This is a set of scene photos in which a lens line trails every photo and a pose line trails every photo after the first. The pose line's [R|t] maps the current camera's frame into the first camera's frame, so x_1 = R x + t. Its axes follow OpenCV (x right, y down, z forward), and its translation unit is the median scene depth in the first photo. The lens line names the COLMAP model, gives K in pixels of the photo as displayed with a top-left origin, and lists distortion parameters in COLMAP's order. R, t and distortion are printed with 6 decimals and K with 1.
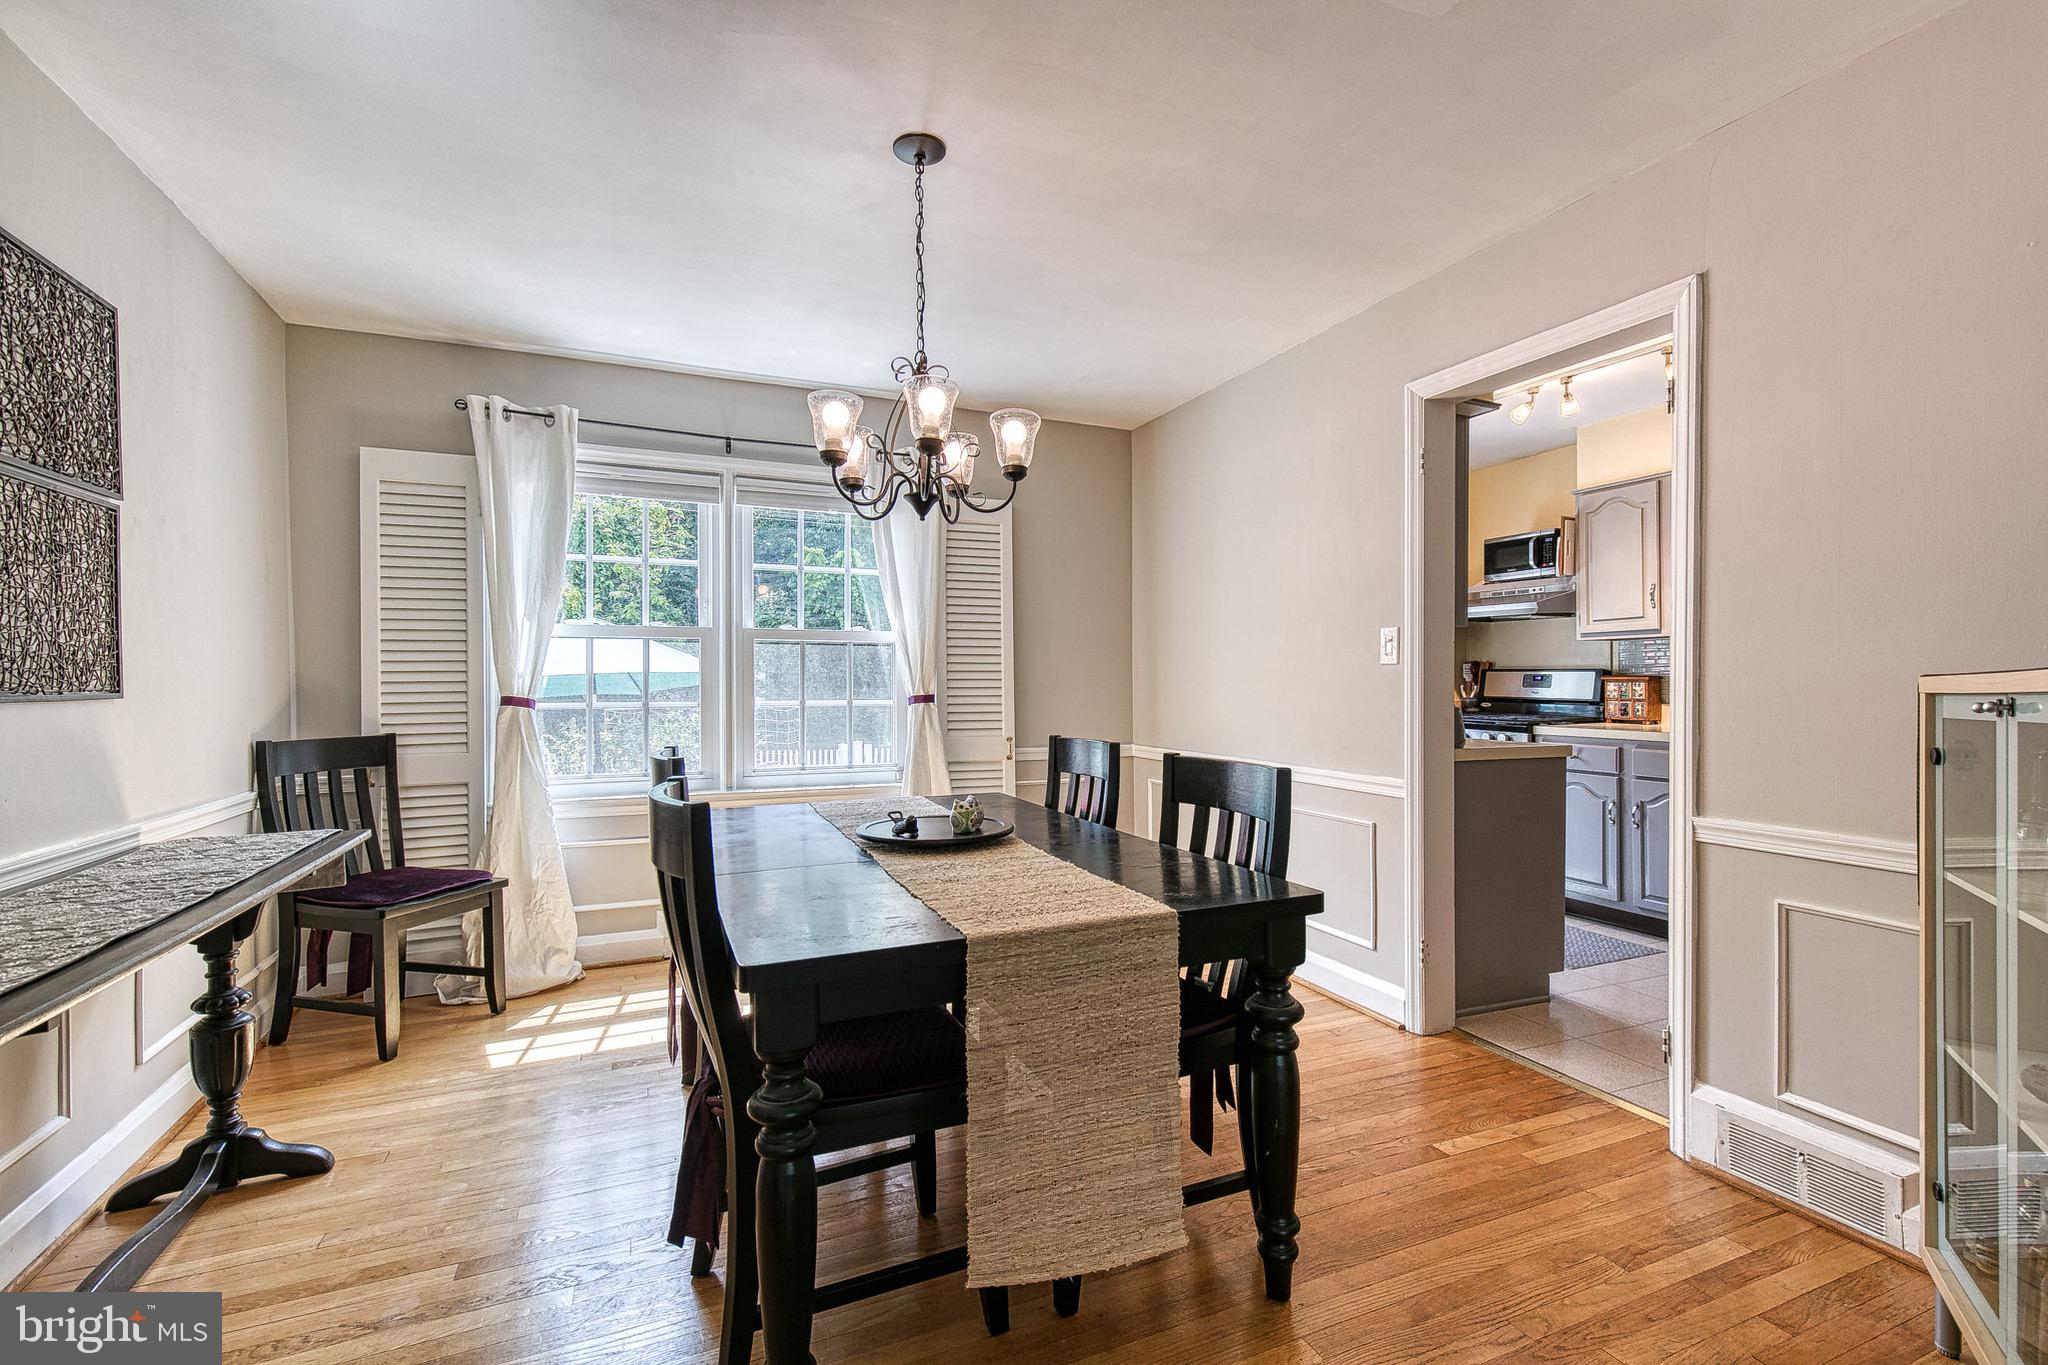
lens RADIAL K [[922.7, 0, 1041.7], [0, 922.7, 685.8], [0, 0, 1]] dist [0.010217, -0.000452]
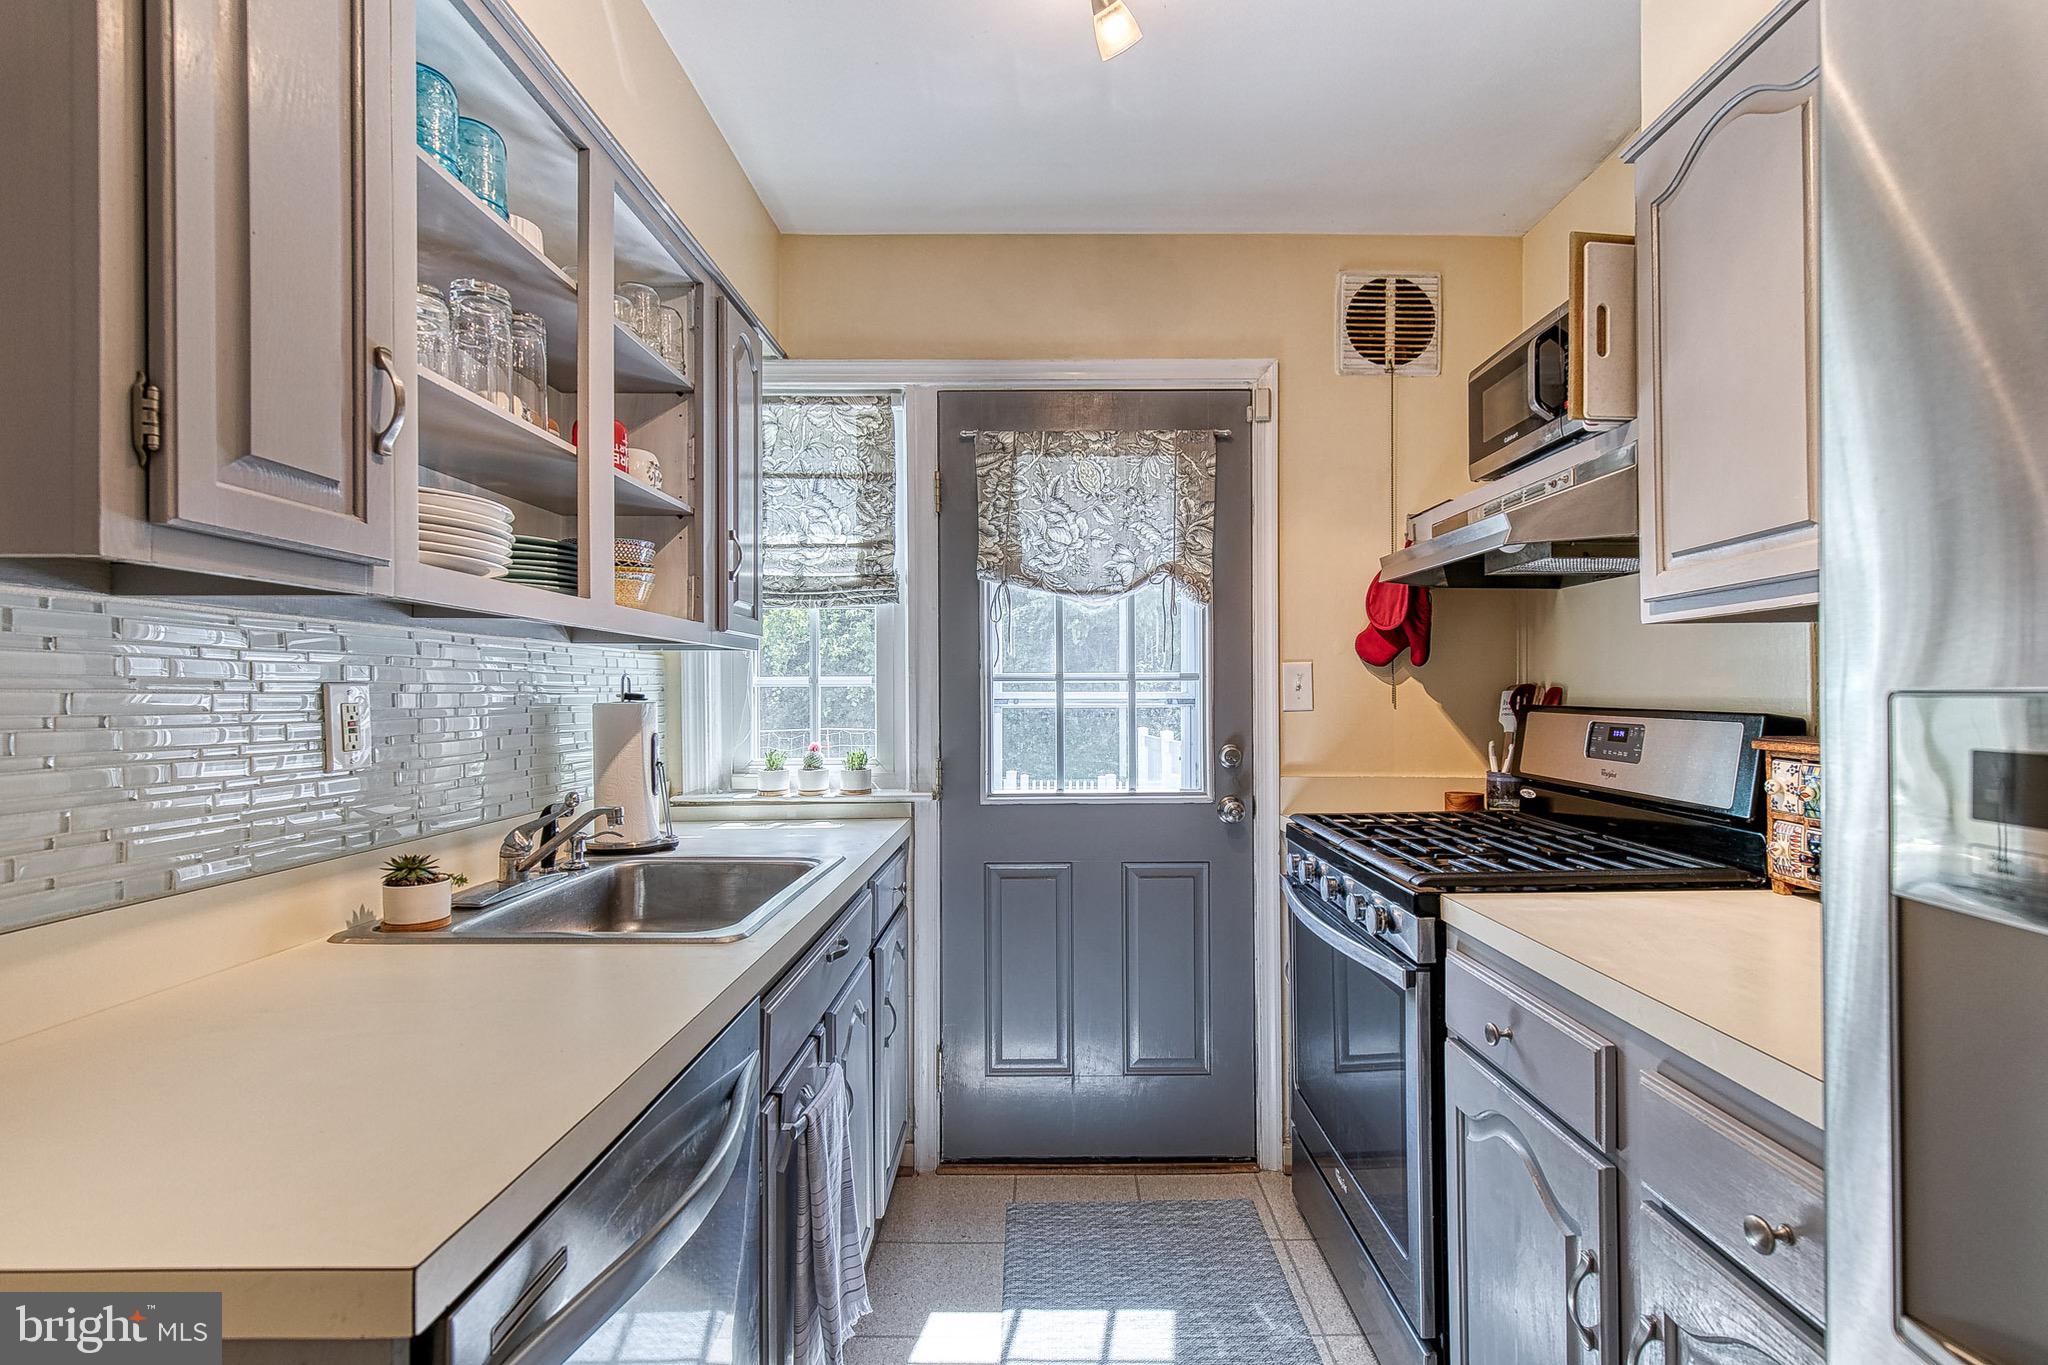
lens RADIAL K [[932.5, 0, 1040.9], [0, 932.5, 691.9], [0, 0, 1]] dist [0.010257, -0.000254]
pose [[0.915123, -0.001970, -0.403171, 0.868126], [-0.001329, 0.999968, -0.007903, -0.038761], [0.403174, 0.007768, 0.915091, 1.050072]]
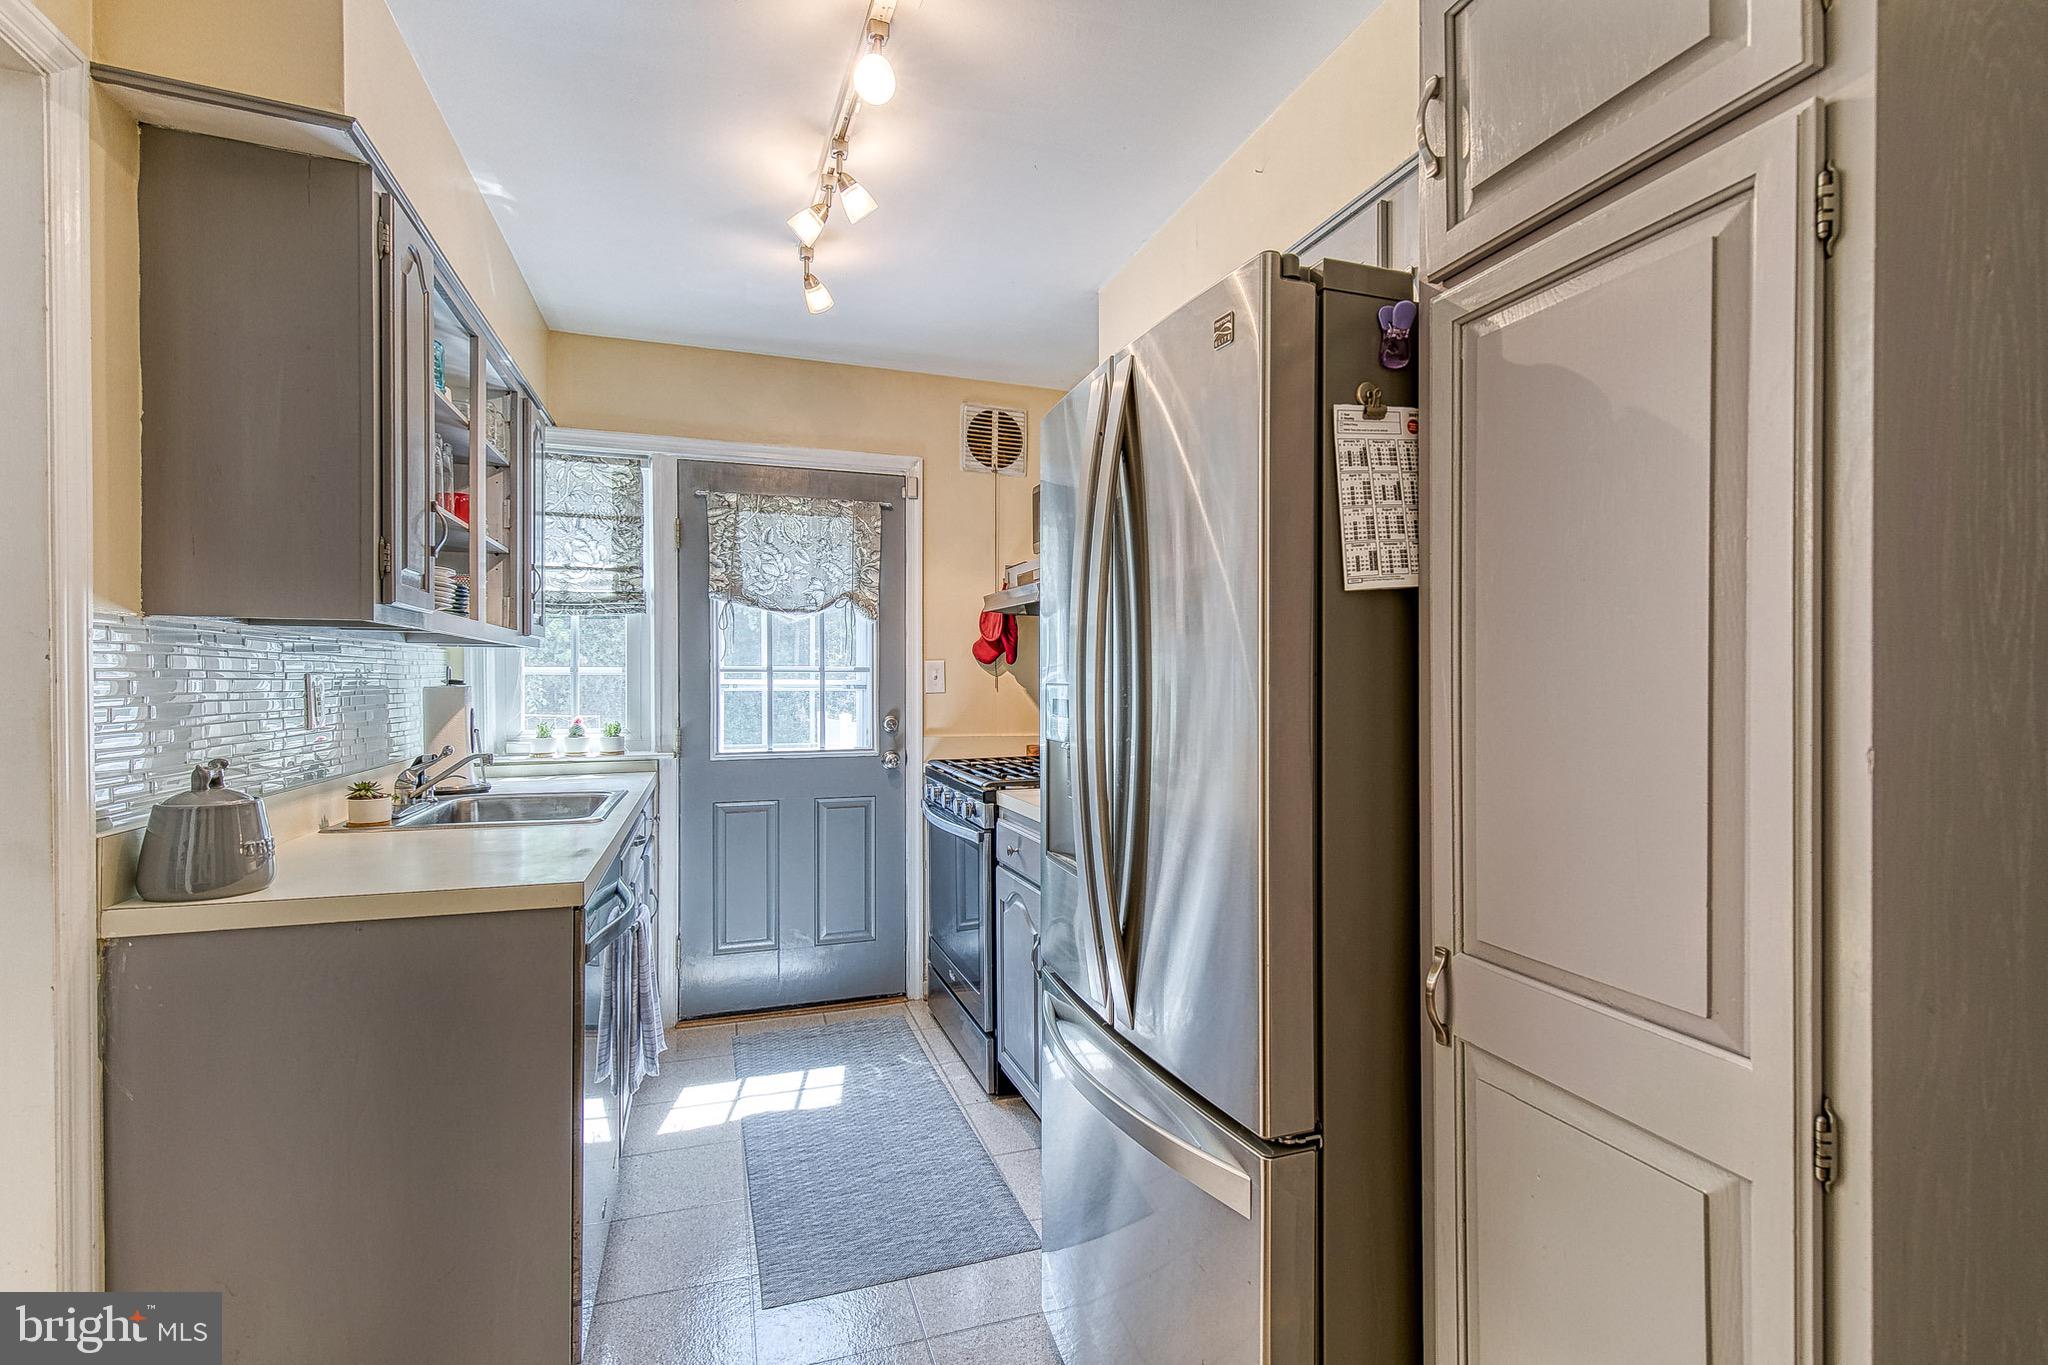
lens RADIAL K [[935.0, 0, 1043.6], [0, 935.0, 686.8], [0, 0, 1]] dist [0.010342, -0.000867]
pose [[0.997406, 0.003728, -0.071891, 0.979286], [-0.003715, 0.999993, 0.000320, -0.038065], [0.071892, -0.000053, 0.997412, 0.657238]]
